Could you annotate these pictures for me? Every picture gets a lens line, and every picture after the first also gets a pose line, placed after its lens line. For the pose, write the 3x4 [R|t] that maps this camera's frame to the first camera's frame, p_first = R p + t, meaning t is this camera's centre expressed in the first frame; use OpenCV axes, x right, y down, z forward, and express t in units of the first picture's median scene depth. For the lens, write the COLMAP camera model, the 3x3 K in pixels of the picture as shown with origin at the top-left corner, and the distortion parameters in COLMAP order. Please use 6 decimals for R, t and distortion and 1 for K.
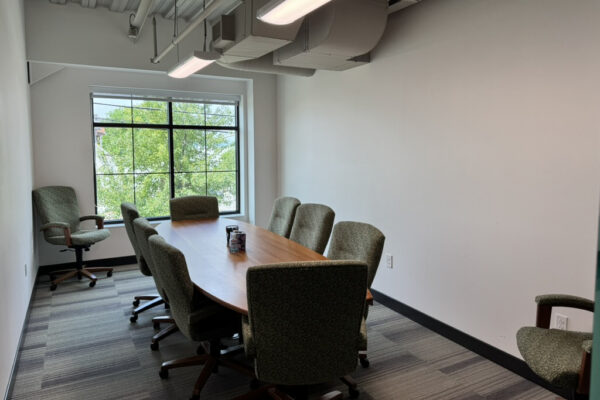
lens RADIAL K [[427.0, 0, 301.7], [0, 427.0, 202.5], [0, 0, 1]] dist [0.004020, -0.001356]
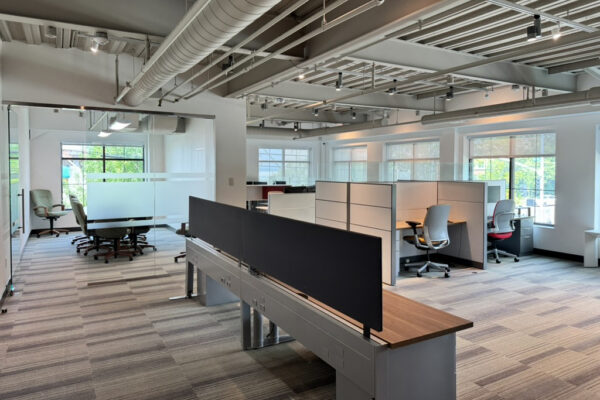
lens RADIAL K [[427.0, 0, 299.7], [0, 427.0, 196.4], [0, 0, 1]] dist [0.004020, -0.001356]
pose [[0.999961, -0.007700, -0.004243, 0.628476], [0.007351, 0.997017, -0.076838, 0.154441], [0.004822, 0.076803, 0.997035, -0.968441]]
